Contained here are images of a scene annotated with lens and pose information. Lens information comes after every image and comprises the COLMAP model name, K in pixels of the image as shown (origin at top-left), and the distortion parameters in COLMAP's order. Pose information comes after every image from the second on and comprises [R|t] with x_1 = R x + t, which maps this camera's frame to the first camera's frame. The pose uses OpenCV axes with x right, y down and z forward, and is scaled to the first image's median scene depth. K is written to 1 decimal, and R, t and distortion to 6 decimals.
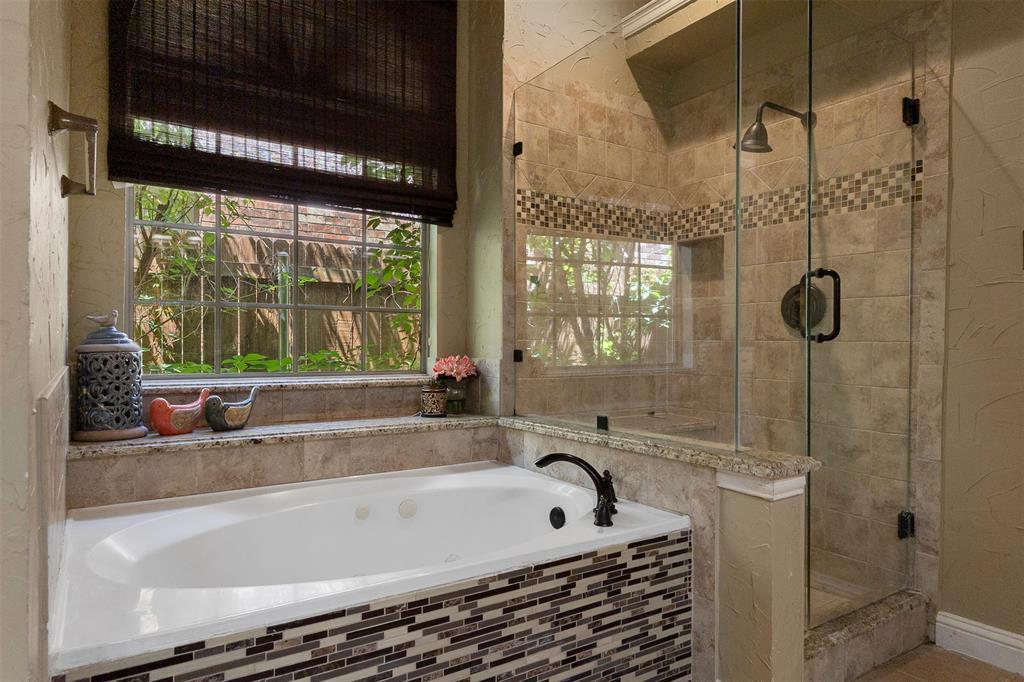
lens RADIAL K [[631.2, 0, 510.5], [0, 631.2, 342.0], [0, 0, 1]] dist [0.008486, -0.003610]
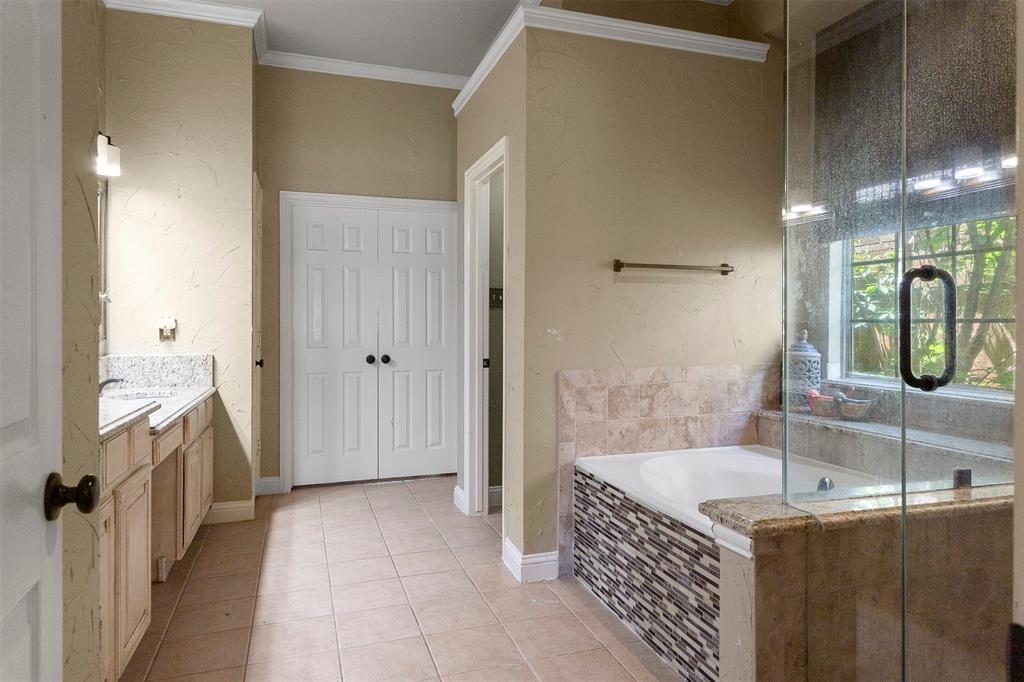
lens RADIAL K [[631.2, 0, 511.6], [0, 631.2, 333.8], [0, 0, 1]] dist [0.008486, -0.003610]
pose [[-0.256852, 0.005171, -0.966437, 1.535188], [-0.009011, 0.999929, 0.007745, -0.071341], [0.966409, 0.010698, -0.256788, 1.029028]]
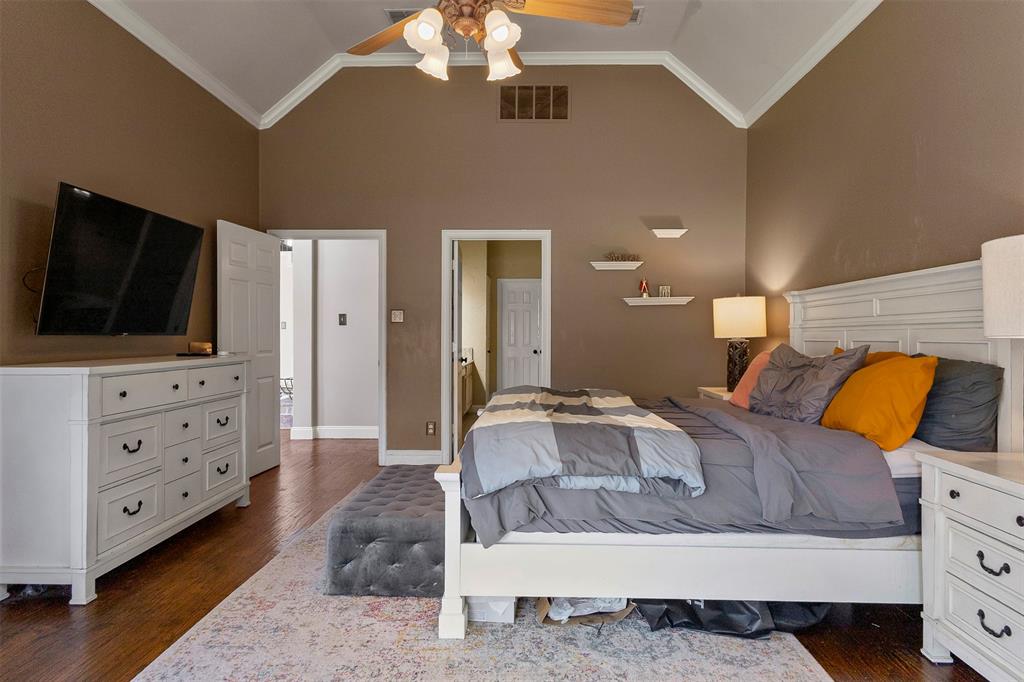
lens RADIAL K [[631.2, 0, 510.3], [0, 631.2, 340.8], [0, 0, 1]] dist [0.008486, -0.003610]
pose [[-0.542560, -0.006548, -0.839992, 3.451068], [-0.013713, 0.999905, 0.001063, -0.050497], [0.839905, 0.012095, -0.542598, 2.288751]]
